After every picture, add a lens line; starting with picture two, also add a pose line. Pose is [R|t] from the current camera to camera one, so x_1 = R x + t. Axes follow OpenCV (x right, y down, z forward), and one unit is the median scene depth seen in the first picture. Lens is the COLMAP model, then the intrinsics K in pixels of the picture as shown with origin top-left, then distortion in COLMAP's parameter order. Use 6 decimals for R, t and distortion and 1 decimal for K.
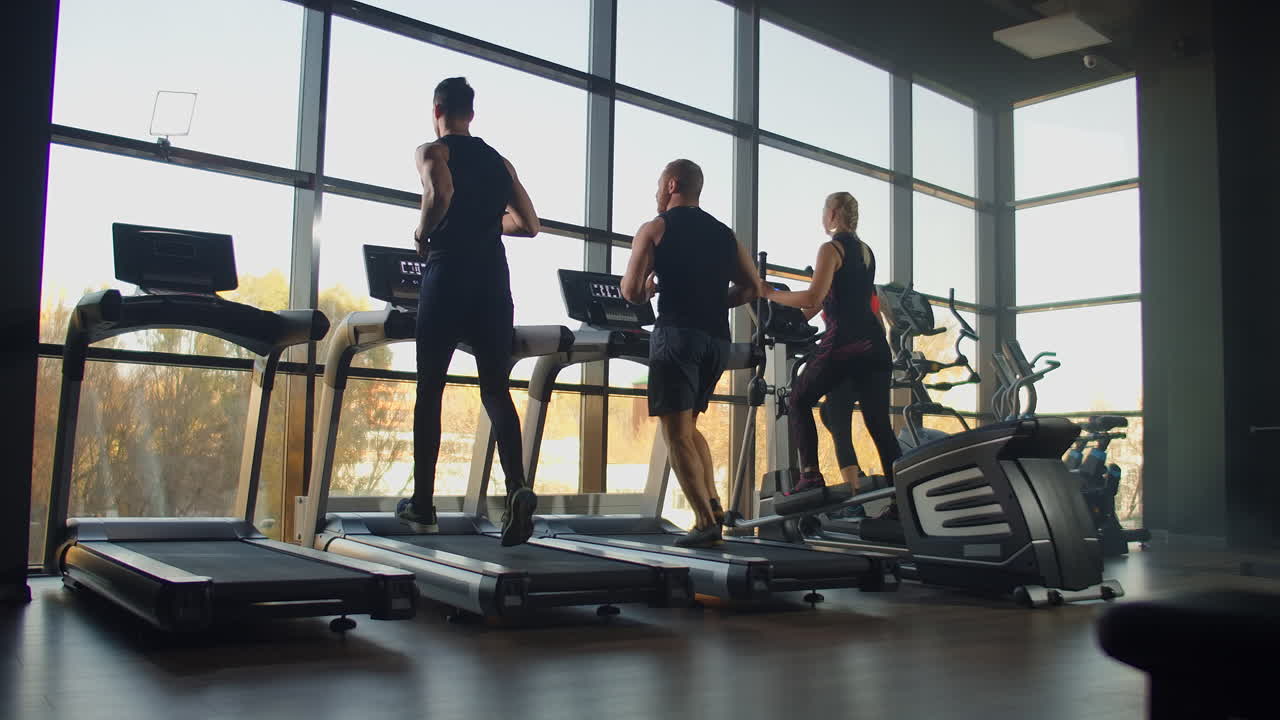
lens RADIAL K [[1252.8, 0, 640.0], [0, 1252.8, 360.0], [0, 0, 1]] dist [-0.094595, 0.012274]
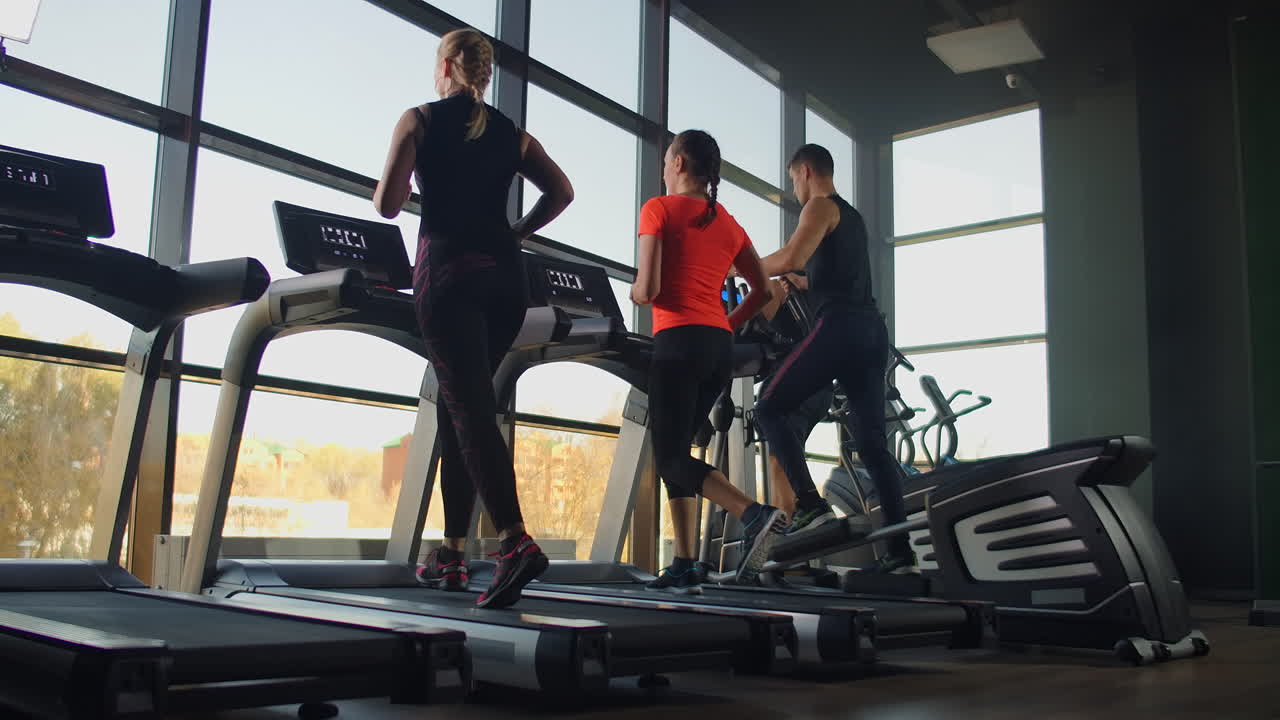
lens RADIAL K [[1252.8, 0, 640.0], [0, 1252.8, 360.0], [0, 0, 1]] dist [-0.094595, 0.012274]
pose [[0.979941, 0.027580, 0.197372, -0.136774], [-0.017017, 0.998340, -0.055016, 0.039308], [-0.198561, 0.050553, 0.978784, 0.207344]]
